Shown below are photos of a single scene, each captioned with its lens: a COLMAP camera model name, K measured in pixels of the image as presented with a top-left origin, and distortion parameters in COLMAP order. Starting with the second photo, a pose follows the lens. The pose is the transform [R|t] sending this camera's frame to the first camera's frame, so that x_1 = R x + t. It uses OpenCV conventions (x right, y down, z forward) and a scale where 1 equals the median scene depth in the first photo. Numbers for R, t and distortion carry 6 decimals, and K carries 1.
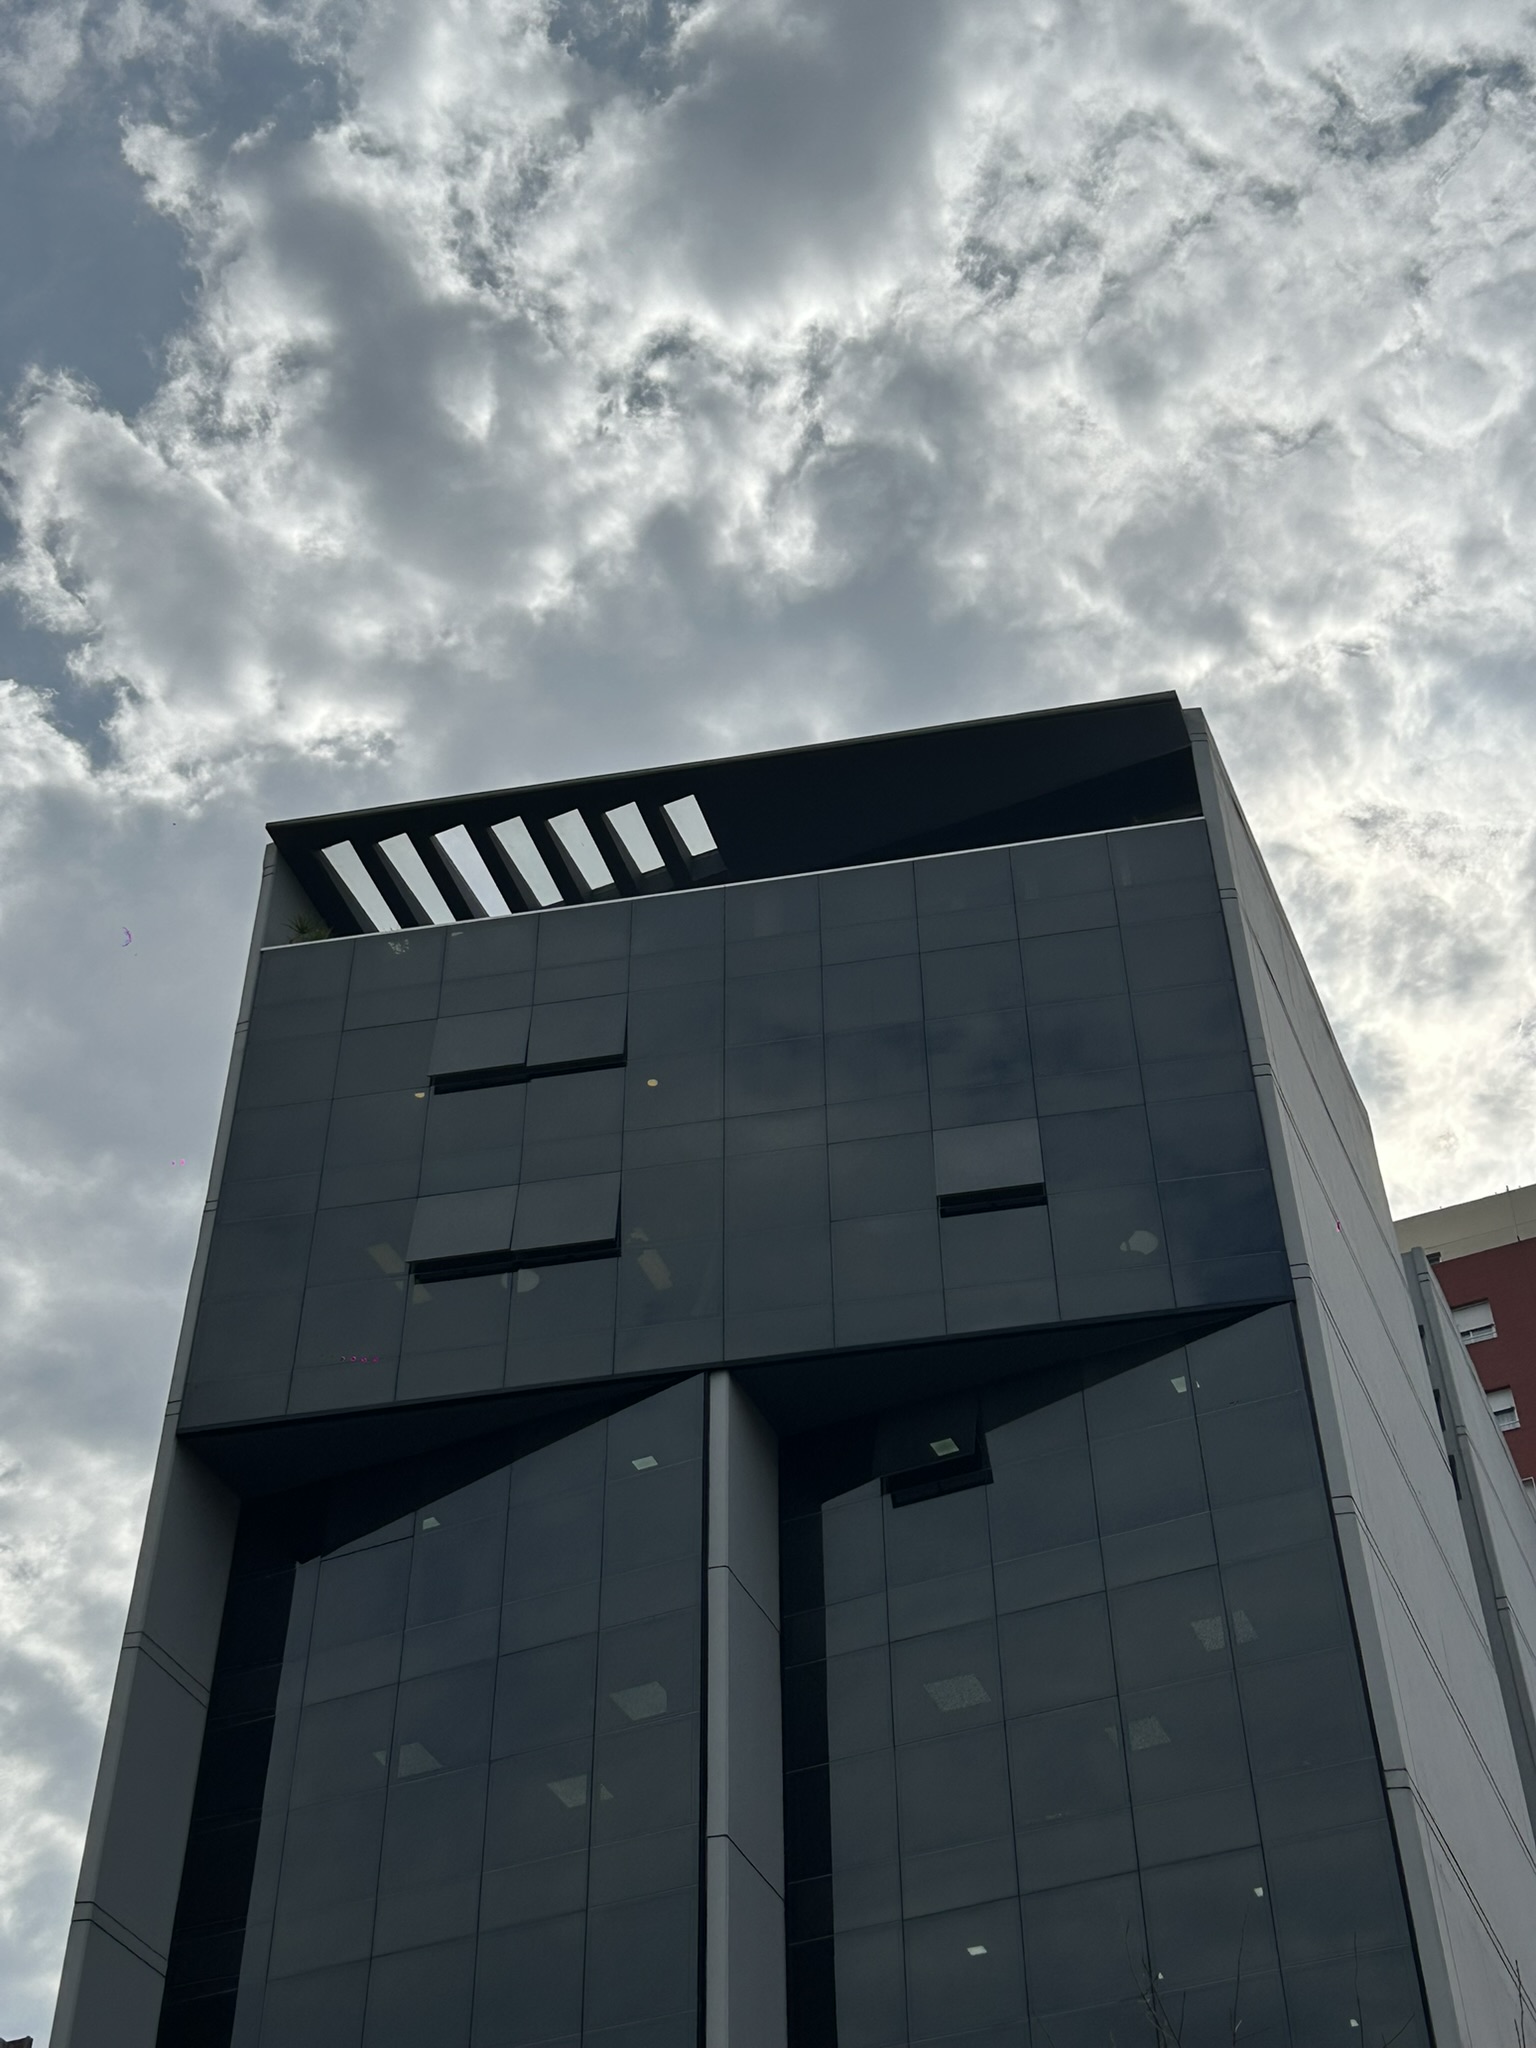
lens RADIAL K [[2691.6, 0, 768.0], [0, 2691.6, 1024.0], [0, 0, 1]] dist [0.240098, -0.783548]
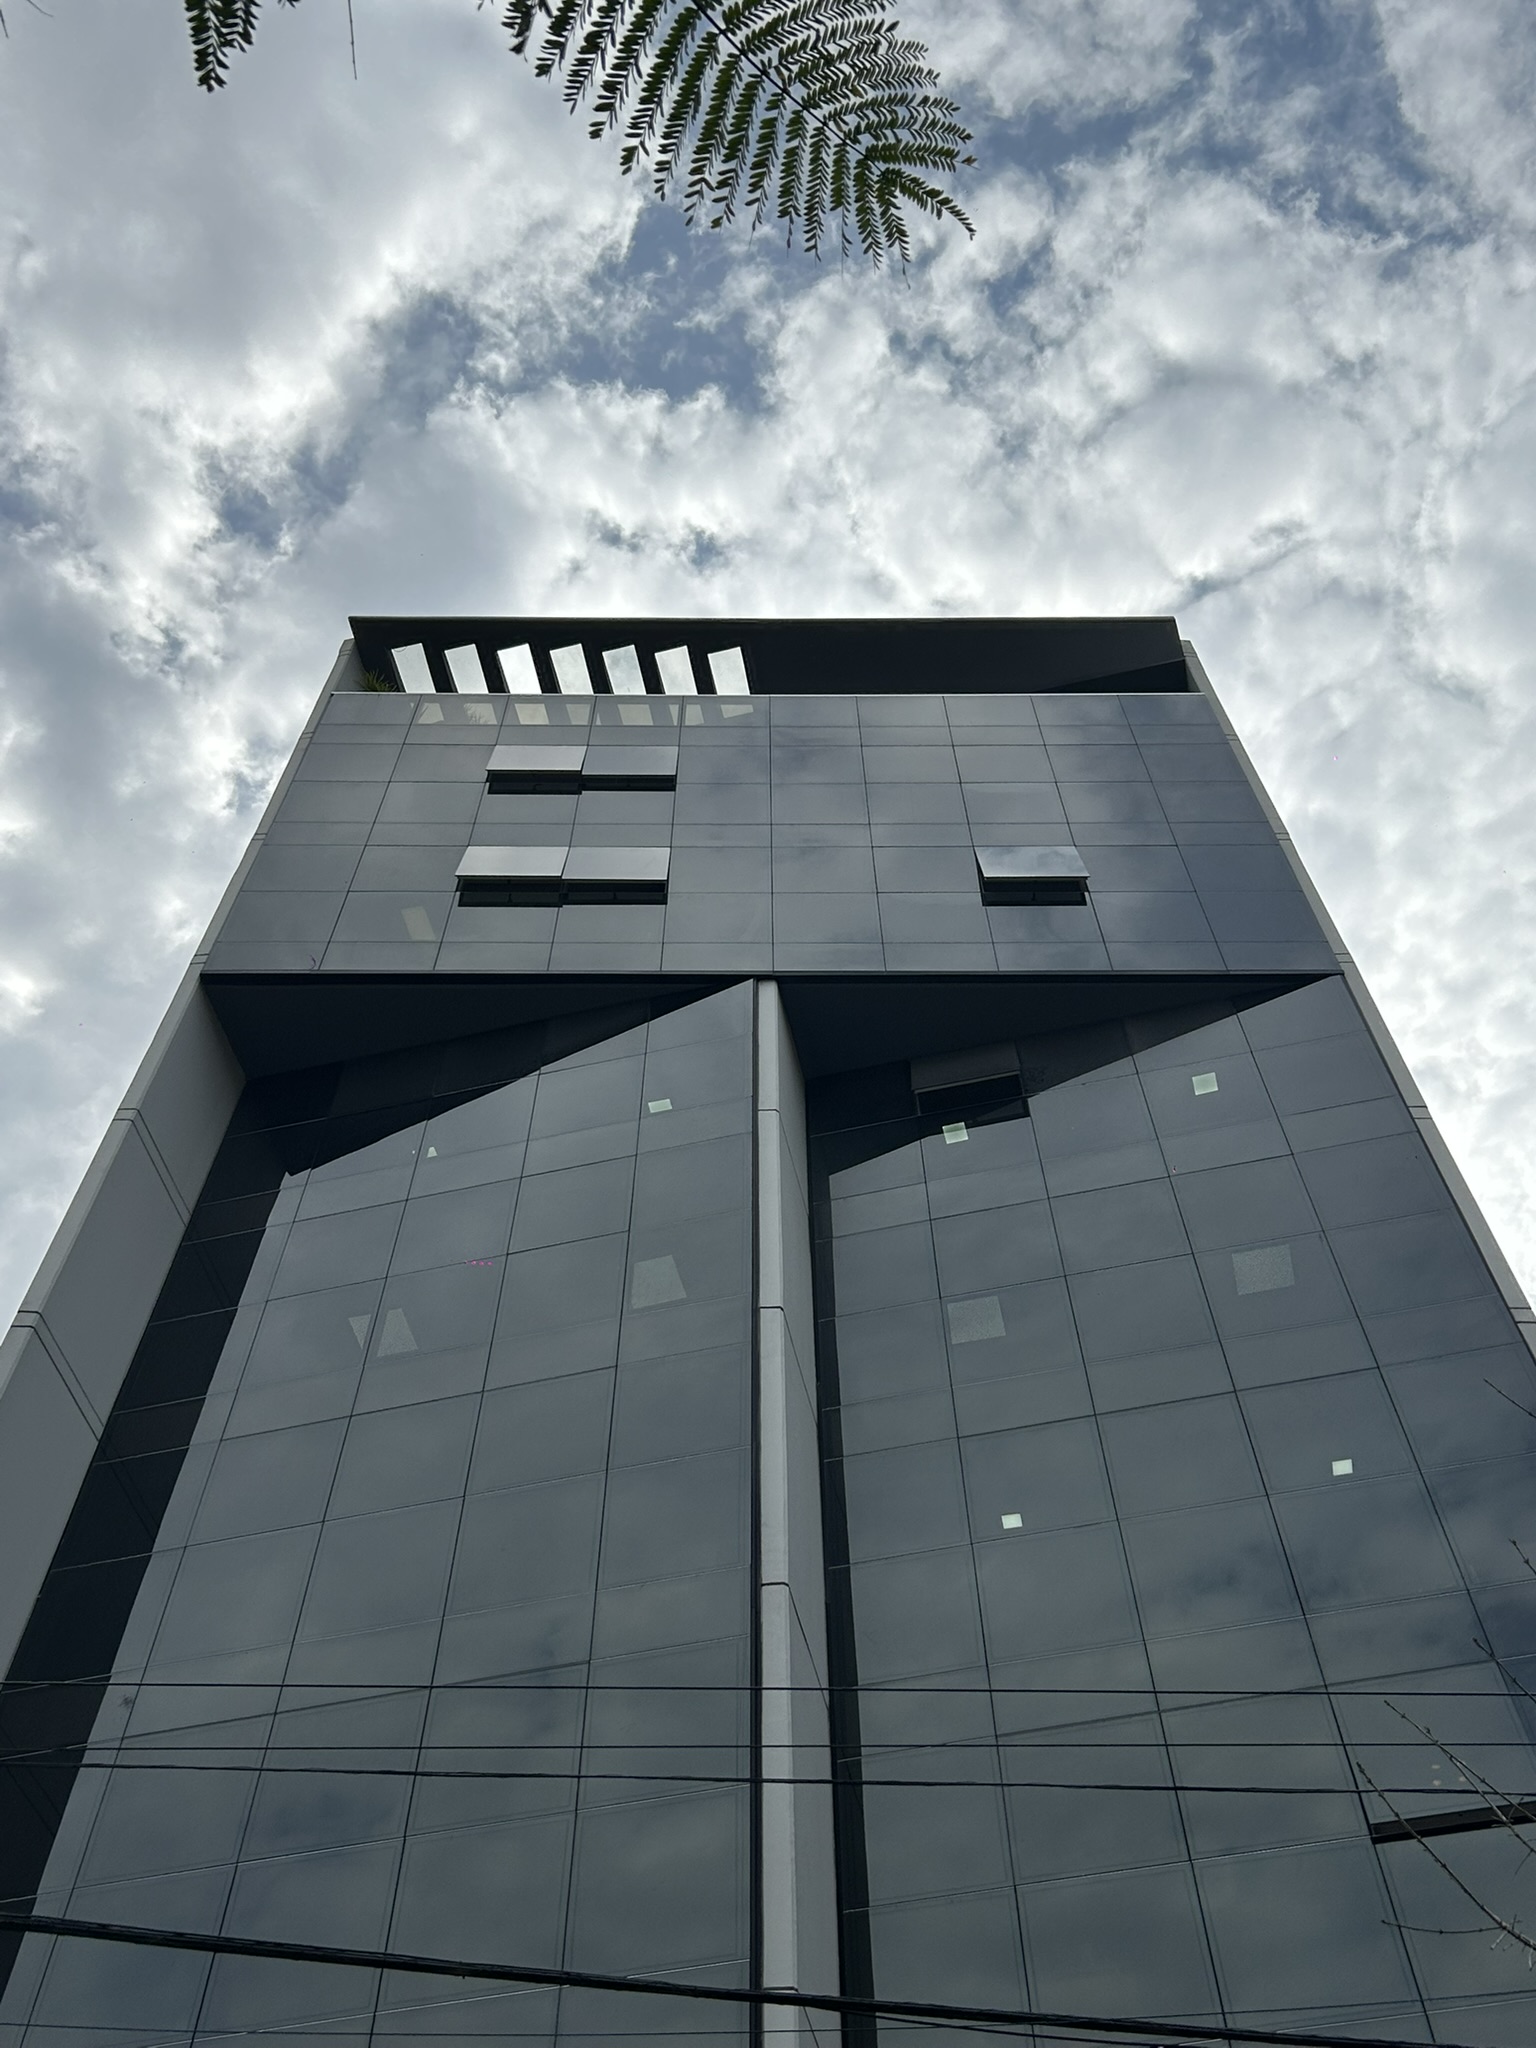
lens RADIAL K [[1919.4, 0, 762.4], [0, 1919.4, 1028.5], [0, 0, 1]] dist [0.098302, -0.002977]
pose [[0.982808, 0.158283, 0.095050, -0.325173], [-0.132318, 0.962878, -0.235284, 1.194072], [-0.128763, 0.218663, 0.967268, 1.213227]]
